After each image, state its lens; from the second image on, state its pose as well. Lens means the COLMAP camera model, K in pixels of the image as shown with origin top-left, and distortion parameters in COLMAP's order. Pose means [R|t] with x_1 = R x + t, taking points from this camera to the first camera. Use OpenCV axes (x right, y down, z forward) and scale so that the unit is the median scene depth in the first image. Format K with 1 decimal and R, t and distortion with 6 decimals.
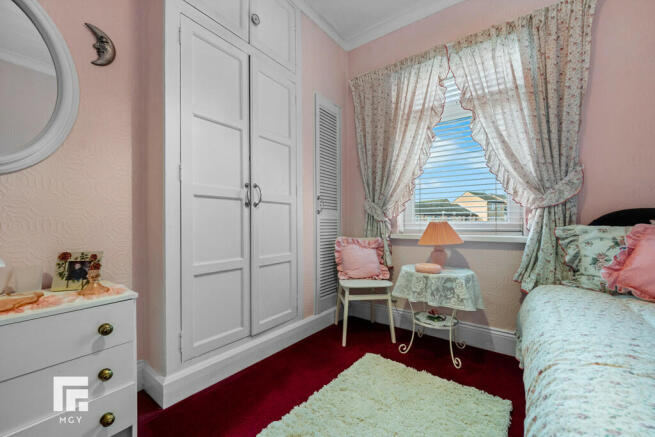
lens RADIAL K [[269.8, 0, 327.6], [0, 269.8, 223.9], [0, 0, 1]] dist [-0.001909, -0.000154]
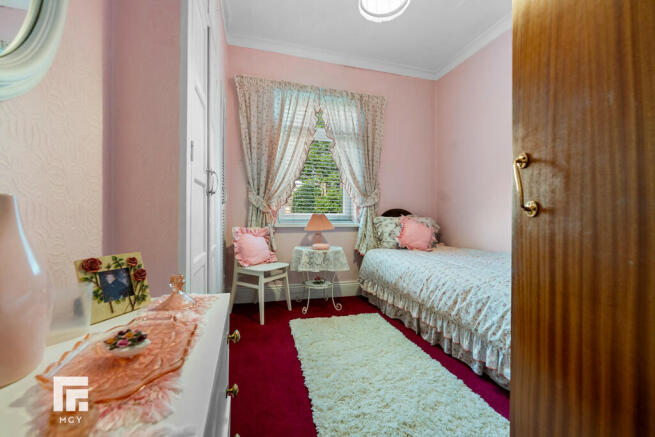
lens RADIAL K [[269.8, 0, 327.0], [0, 269.8, 214.4], [0, 0, 1]] dist [-0.001909, -0.000154]
pose [[0.598968, 0.009684, 0.800715, -0.710435], [-0.008629, 0.999947, -0.005639, 0.002721], [-0.800727, -0.003531, 0.599020, 0.130423]]
